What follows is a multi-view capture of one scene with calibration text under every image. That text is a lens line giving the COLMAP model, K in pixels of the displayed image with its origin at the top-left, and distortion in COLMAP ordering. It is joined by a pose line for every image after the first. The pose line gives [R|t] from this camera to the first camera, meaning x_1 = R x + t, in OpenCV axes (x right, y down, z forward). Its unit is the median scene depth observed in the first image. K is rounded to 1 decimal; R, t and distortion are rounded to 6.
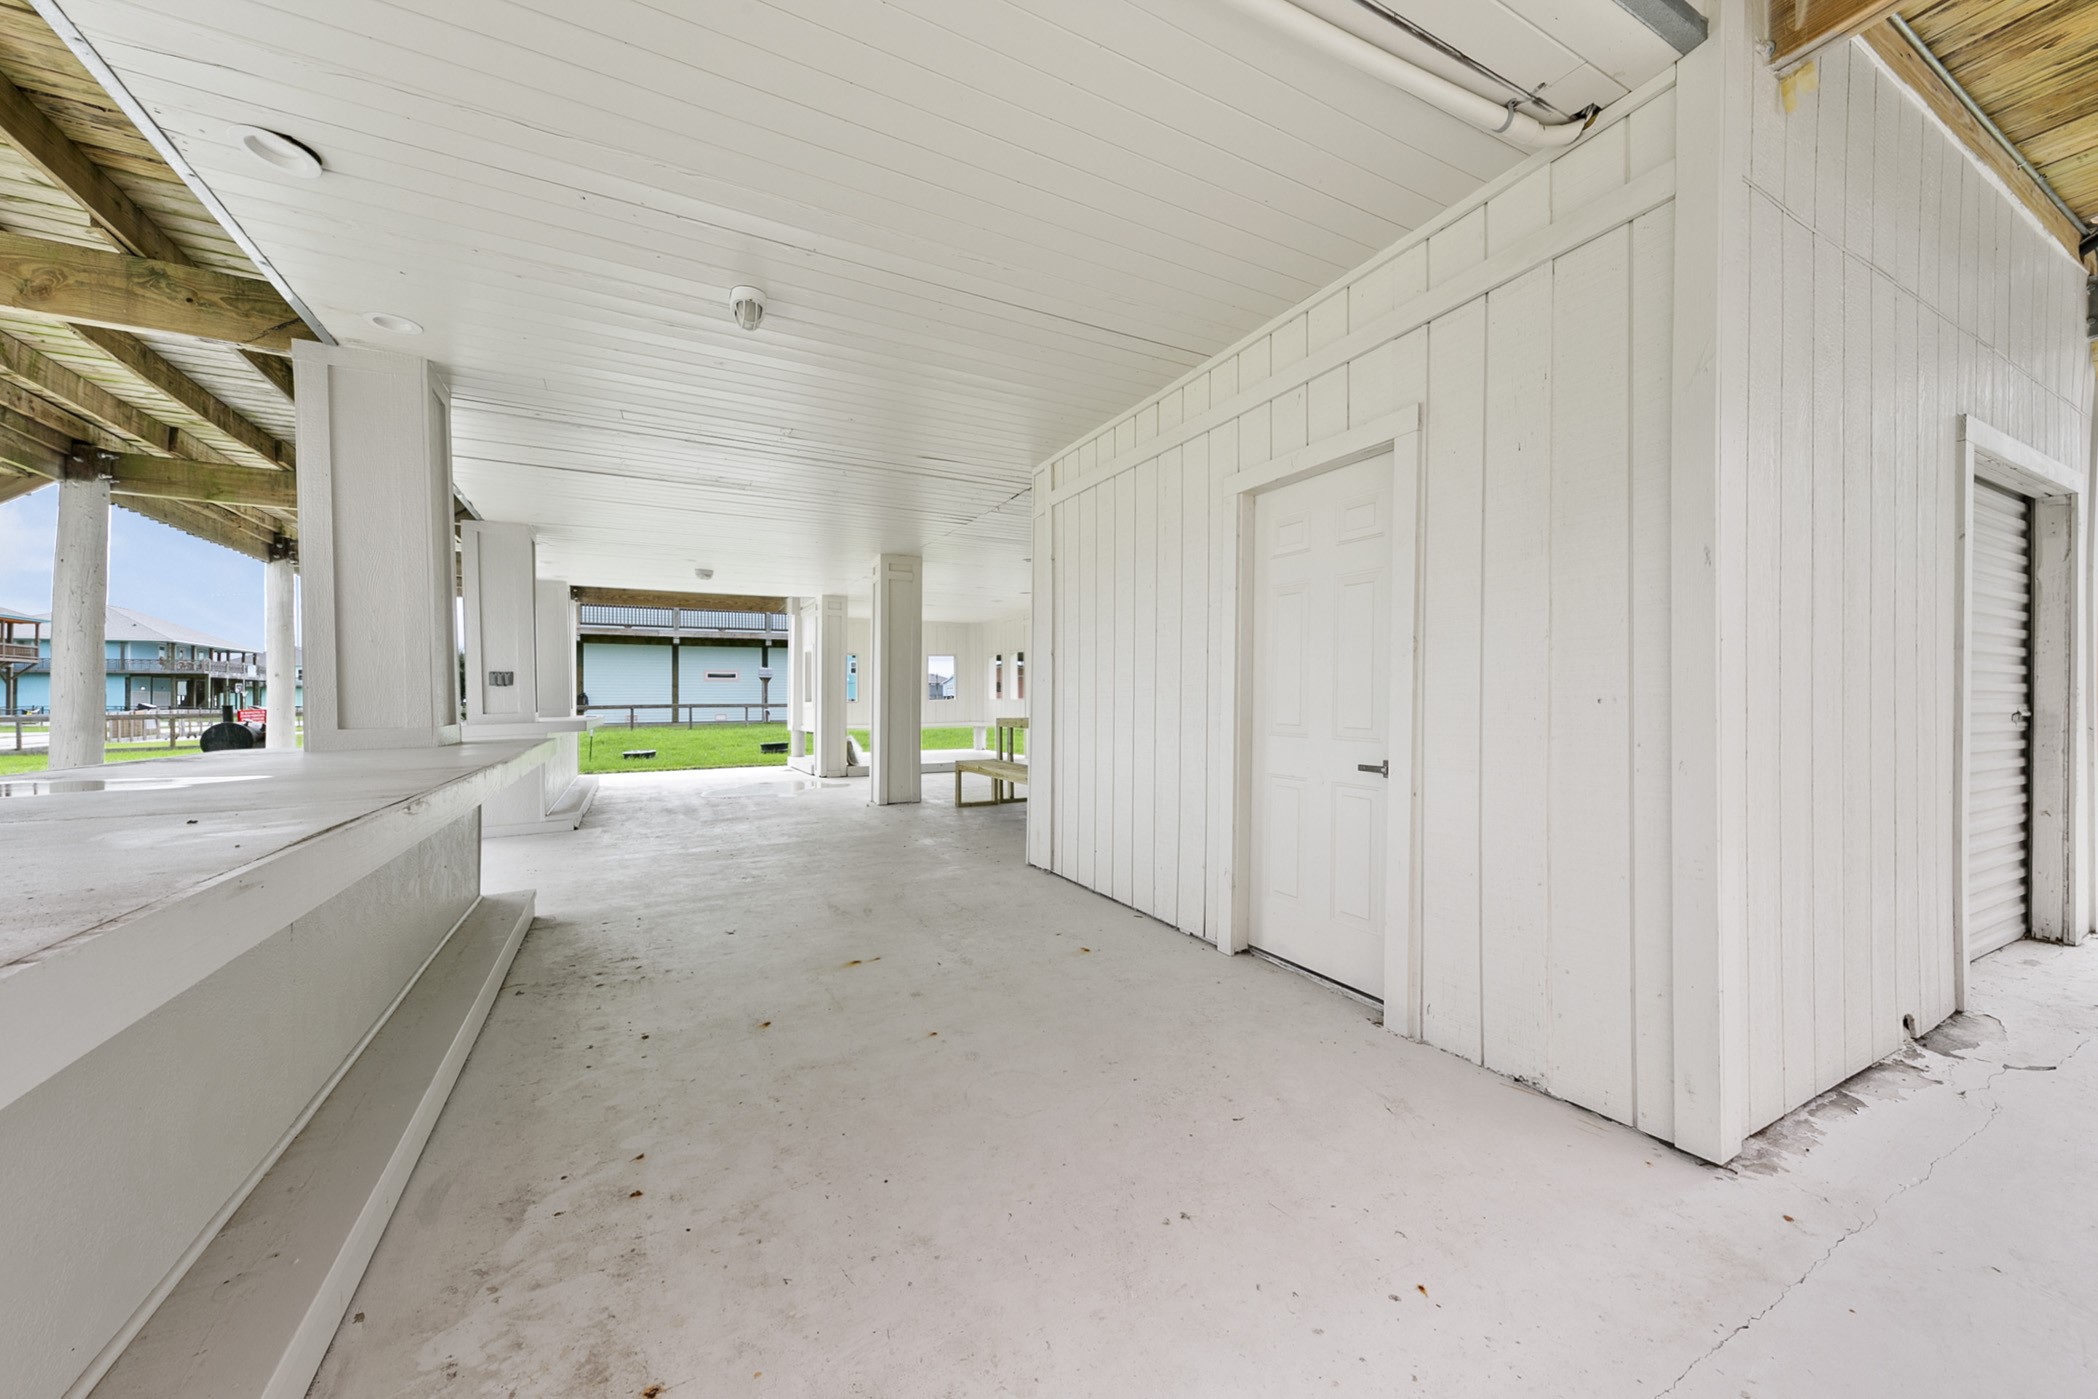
lens RADIAL K [[764.1, 0, 1047.8], [0, 764.1, 704.4], [0, 0, 1]] dist [0.000354, -0.000063]
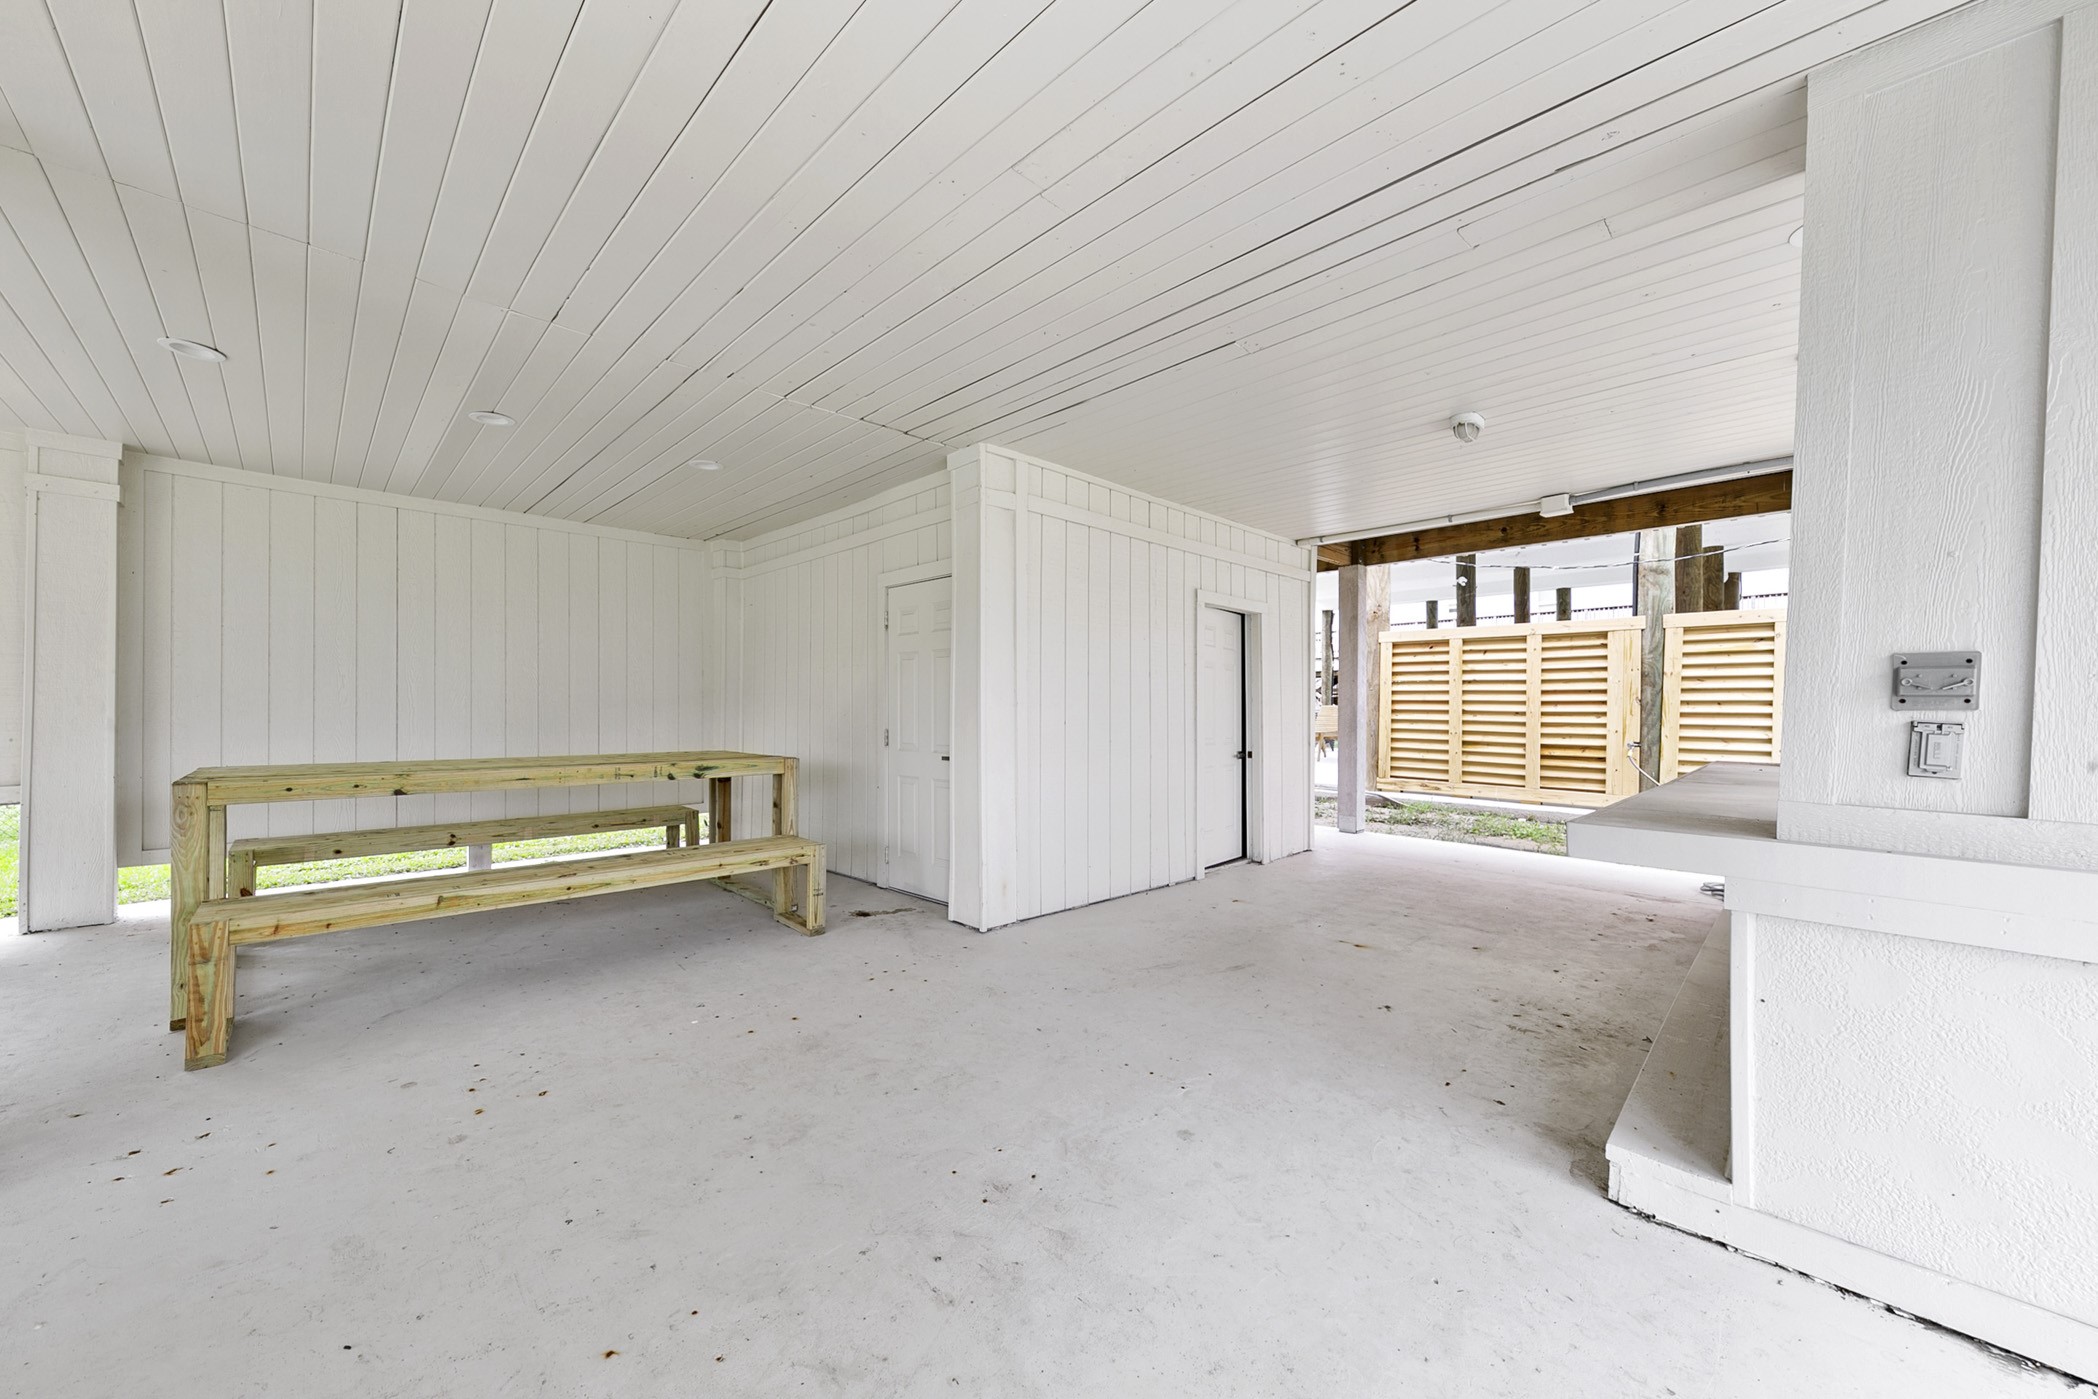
lens RADIAL K [[764.1, 0, 1049.7], [0, 764.1, 708.6], [0, 0, 1]] dist [0.000354, -0.000063]
pose [[-0.288609, -0.000219, 0.957447, -1.327380], [0.001298, 0.999999, 0.000620, -0.042160], [-0.957446, 0.001421, -0.288609, 1.900929]]
